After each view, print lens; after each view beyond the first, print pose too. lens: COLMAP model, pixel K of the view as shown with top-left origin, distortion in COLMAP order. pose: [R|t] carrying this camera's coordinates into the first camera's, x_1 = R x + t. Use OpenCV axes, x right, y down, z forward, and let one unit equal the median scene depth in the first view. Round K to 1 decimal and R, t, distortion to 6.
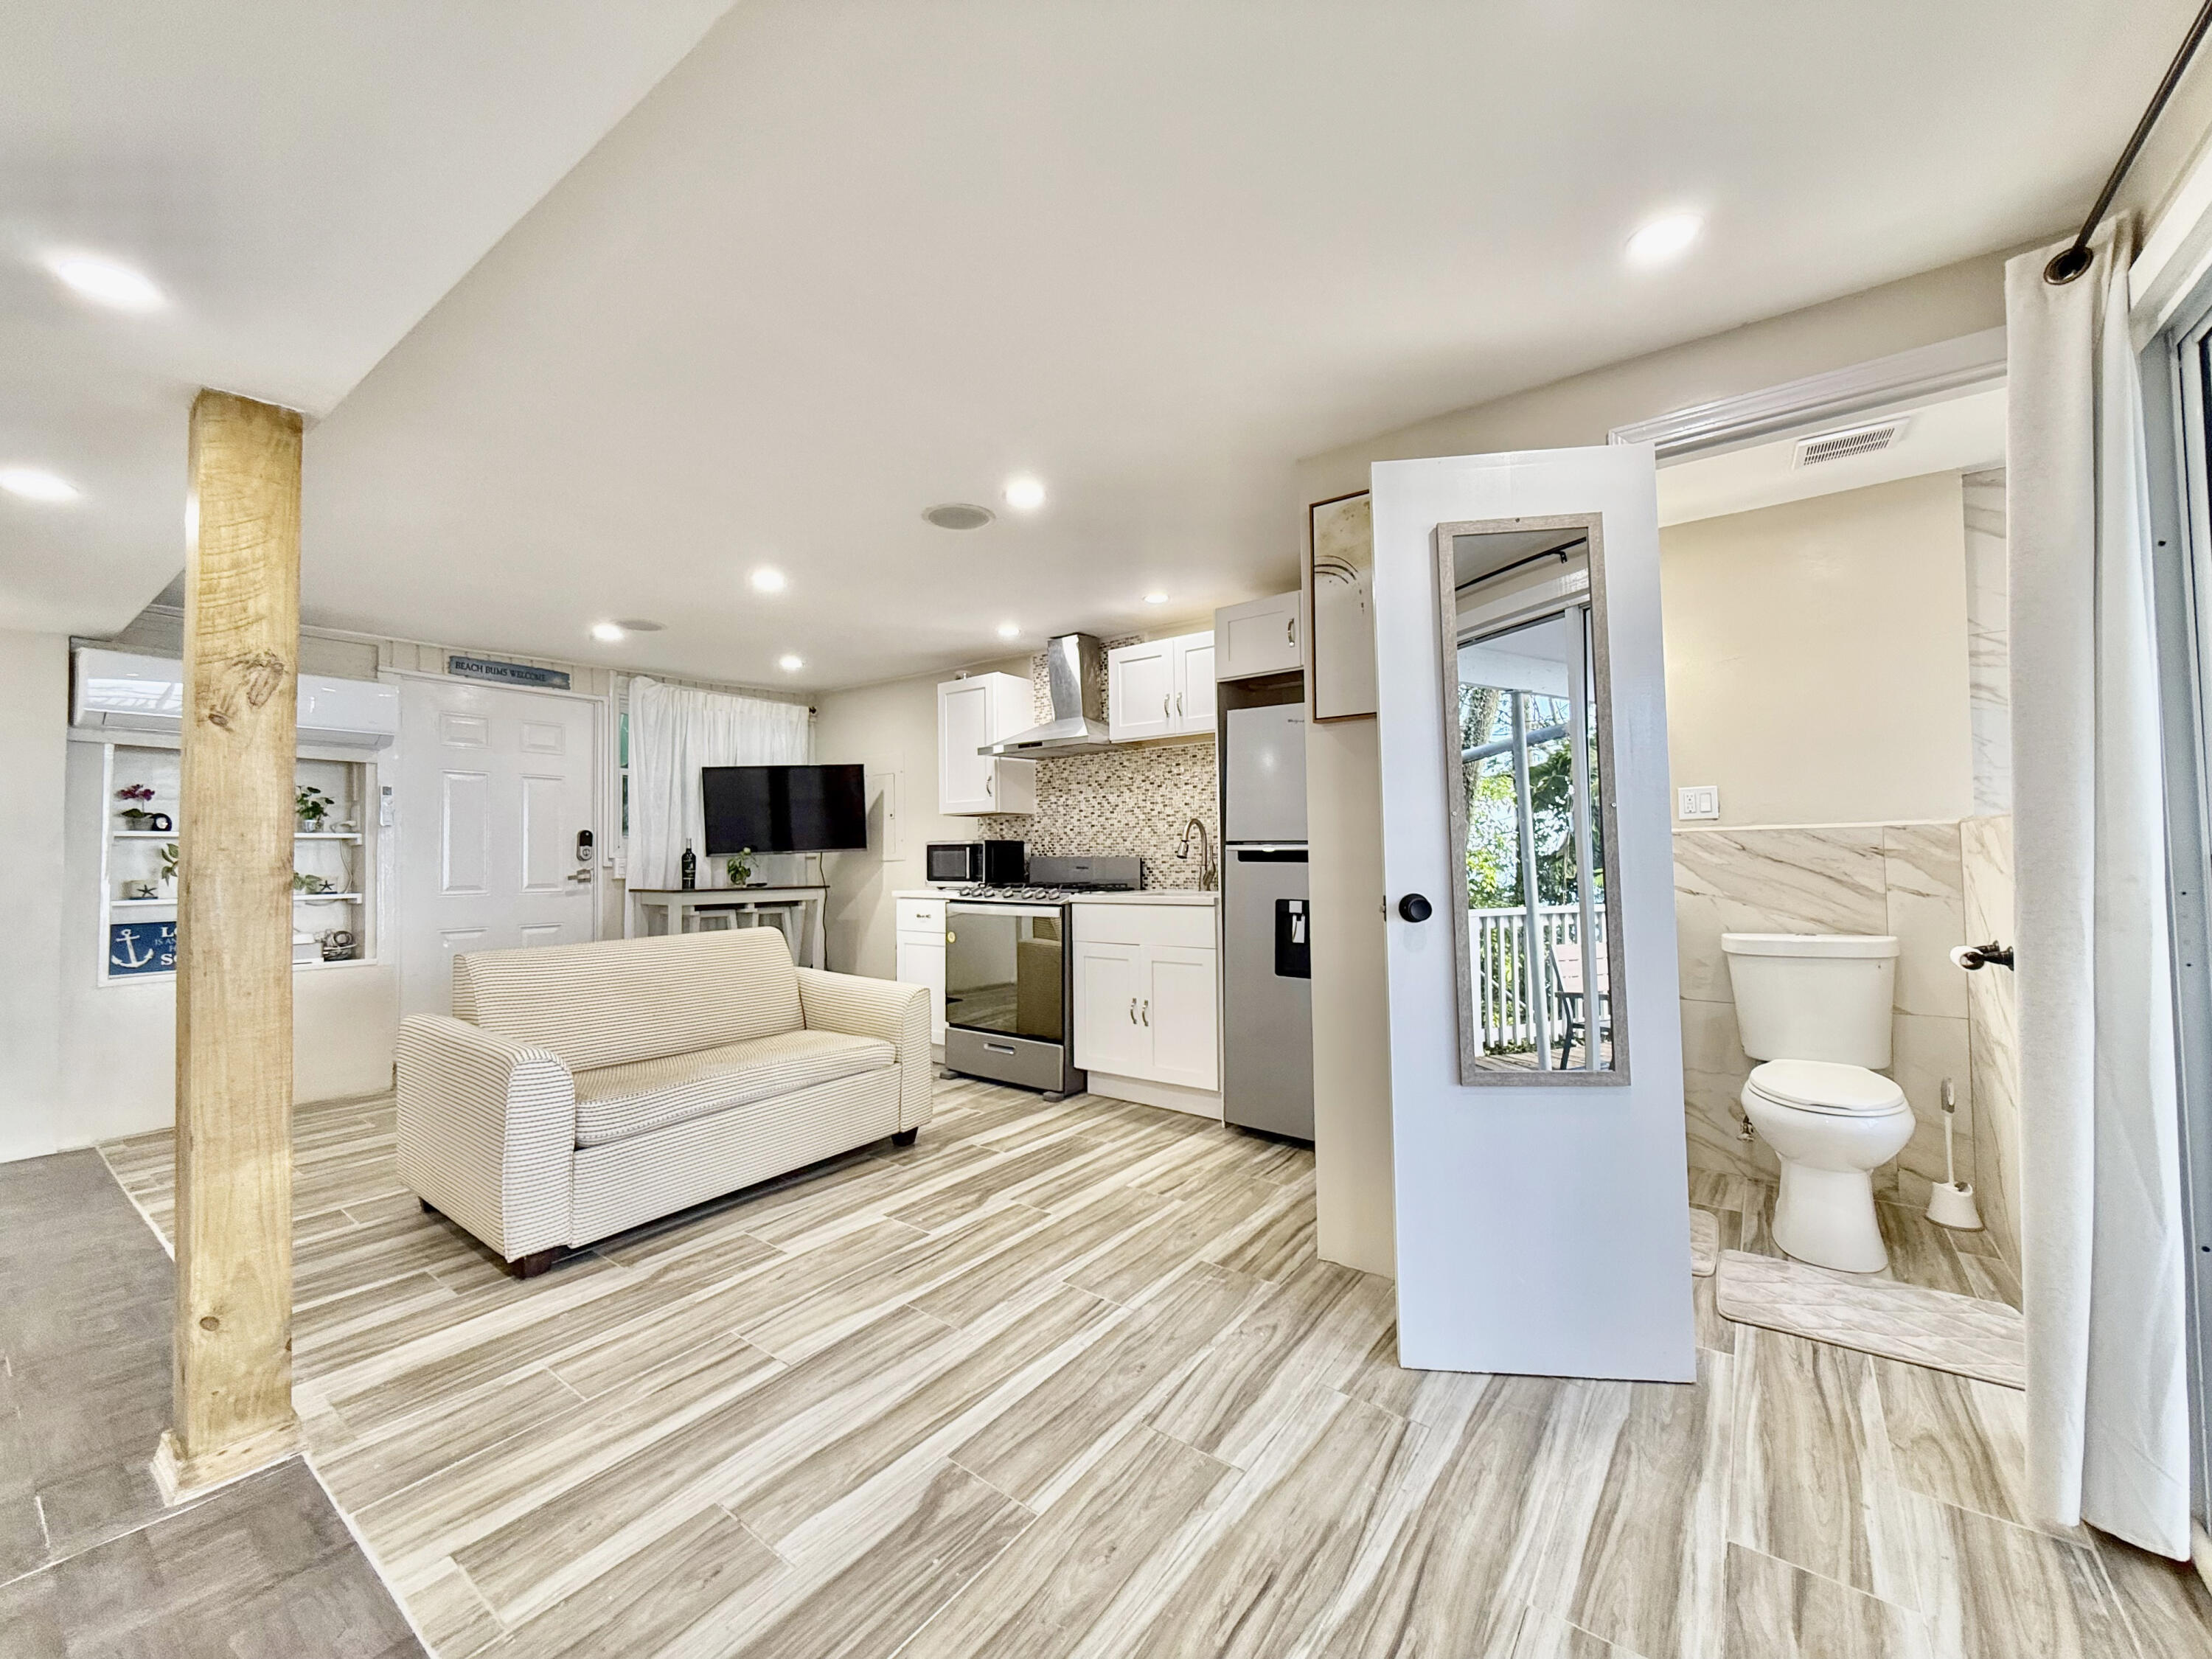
lens RADIAL K [[885.1, 0, 1102.5], [0, 885.1, 794.3], [0, 0, 1]] dist [-0.000102, -0.000019]
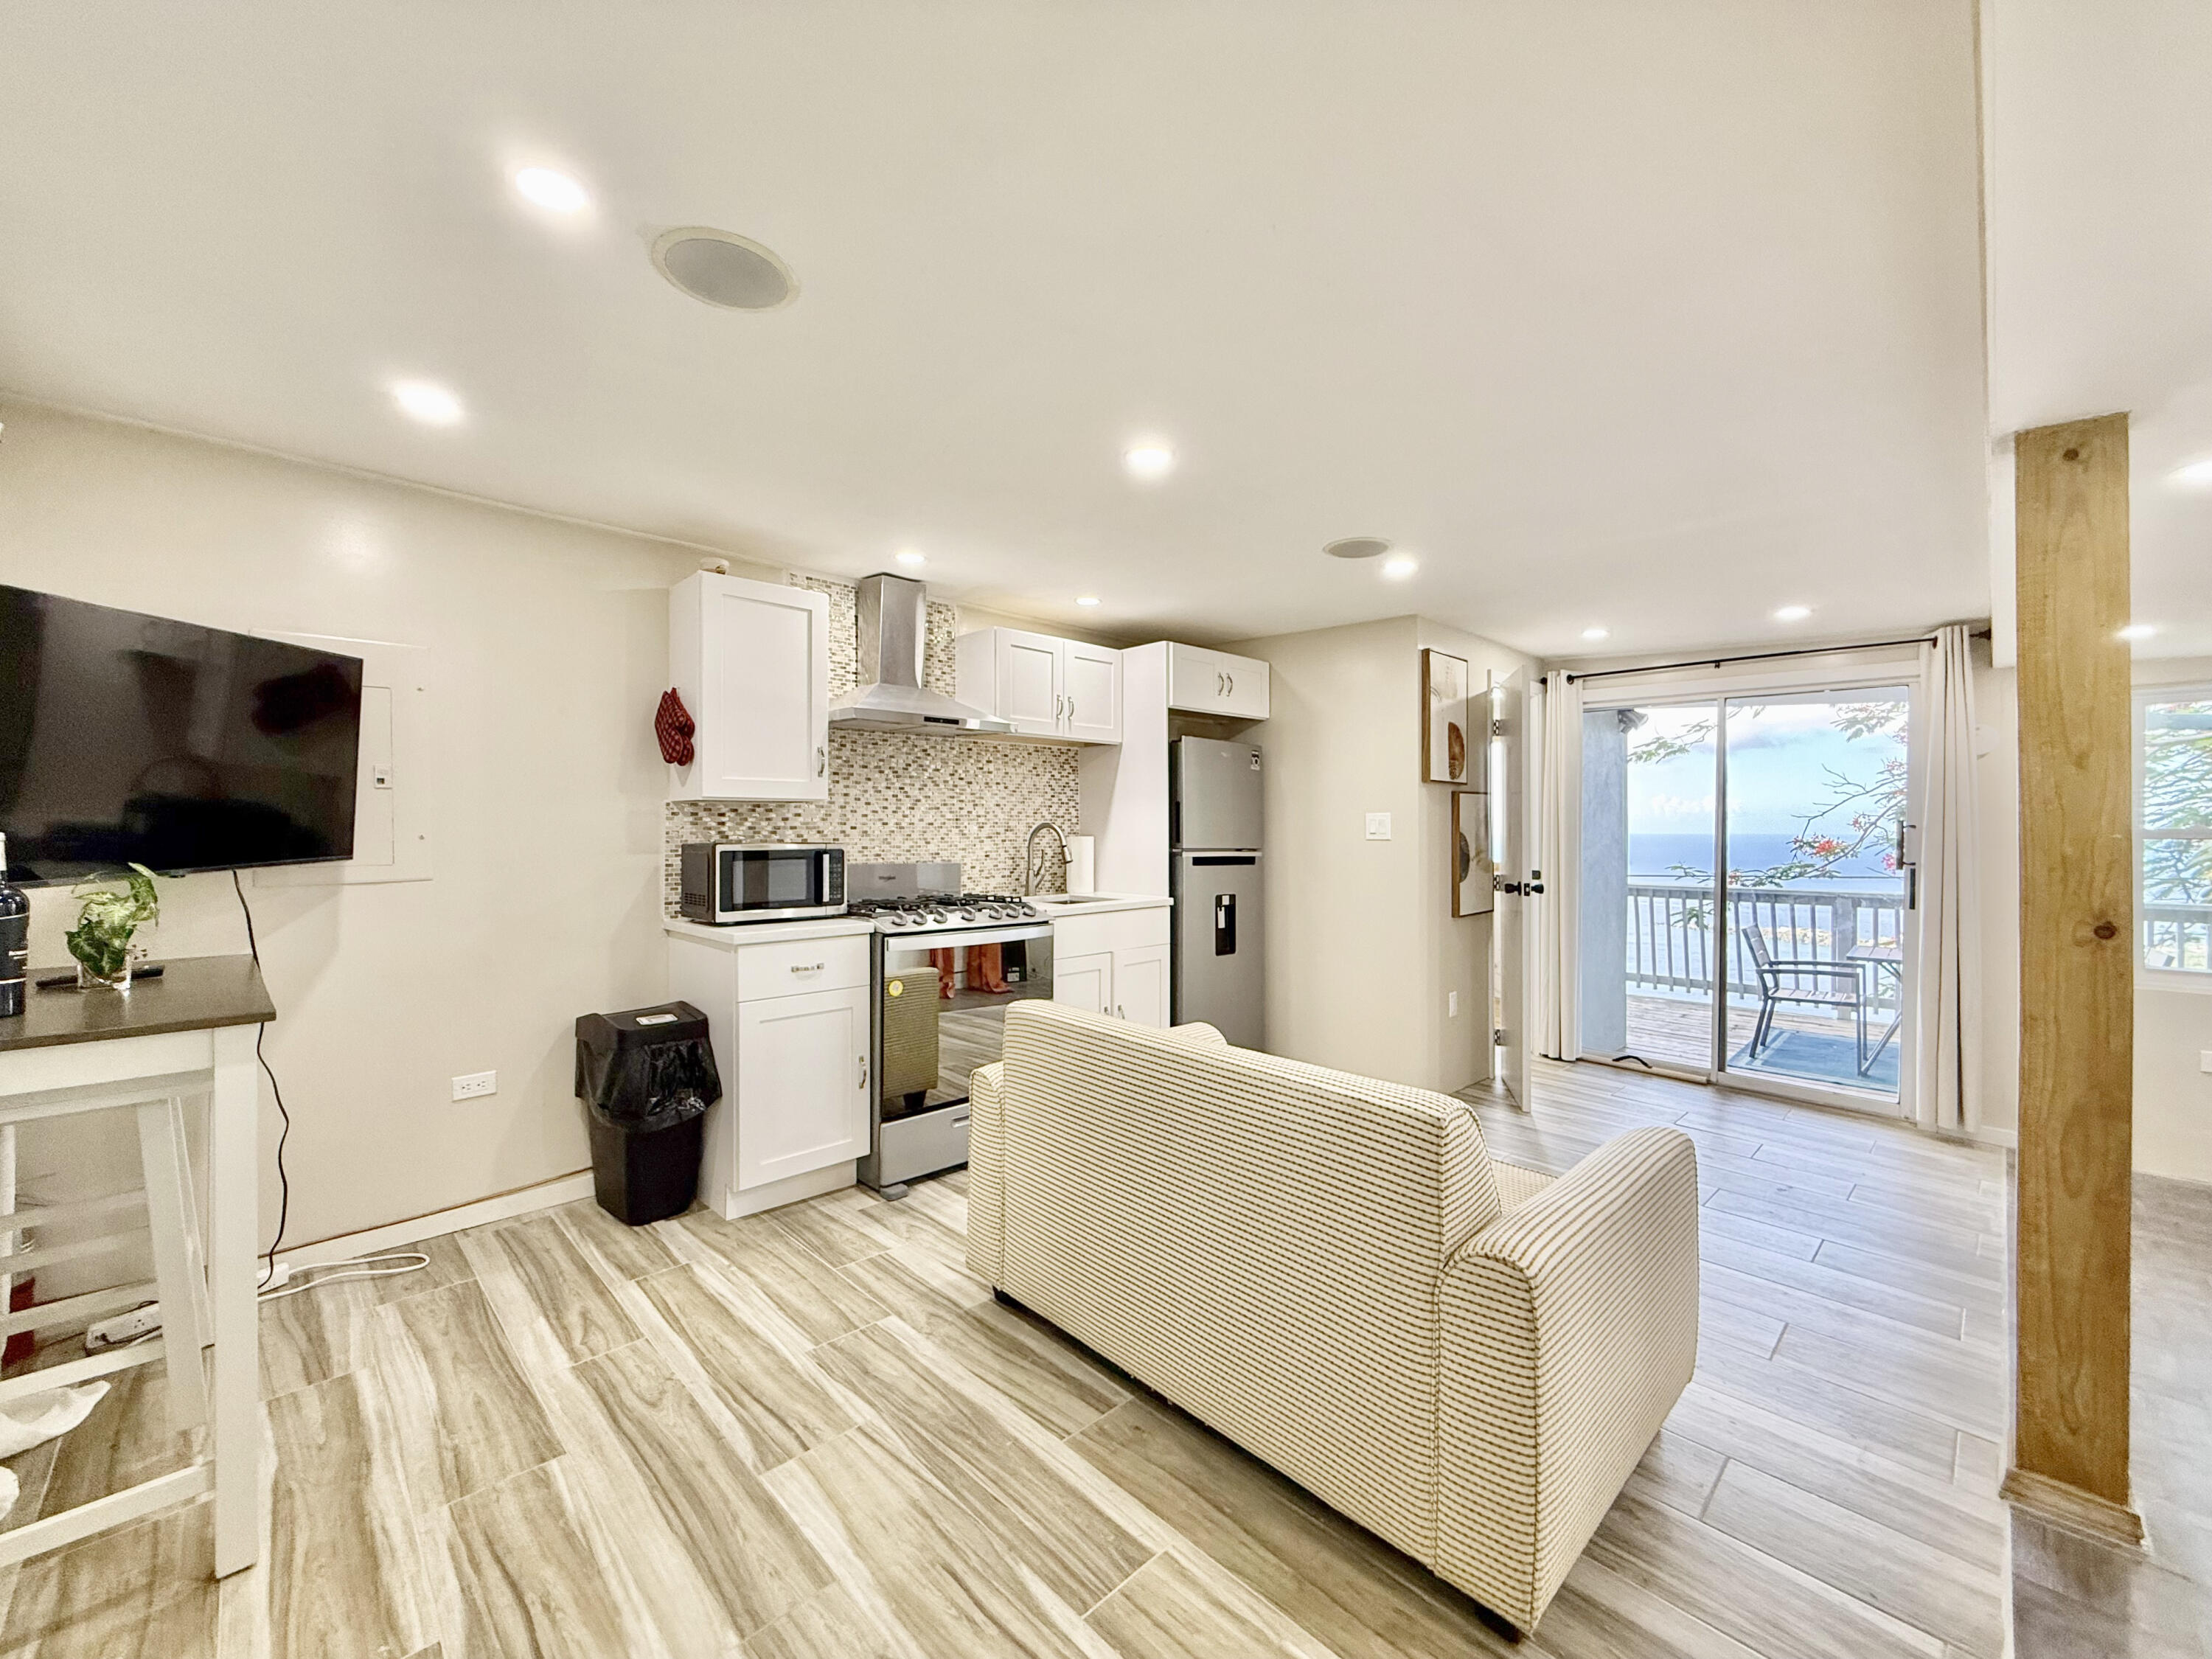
lens RADIAL K [[879.2, 0, 1095.0], [0, 879.2, 825.0], [0, 0, 1]] dist [-0.000364, -0.000042]
pose [[0.183843, 0.012417, 0.982877, -0.776946], [-0.072379, 0.997377, 0.000938, 0.023018], [-0.980287, -0.071312, 0.184260, 0.704780]]
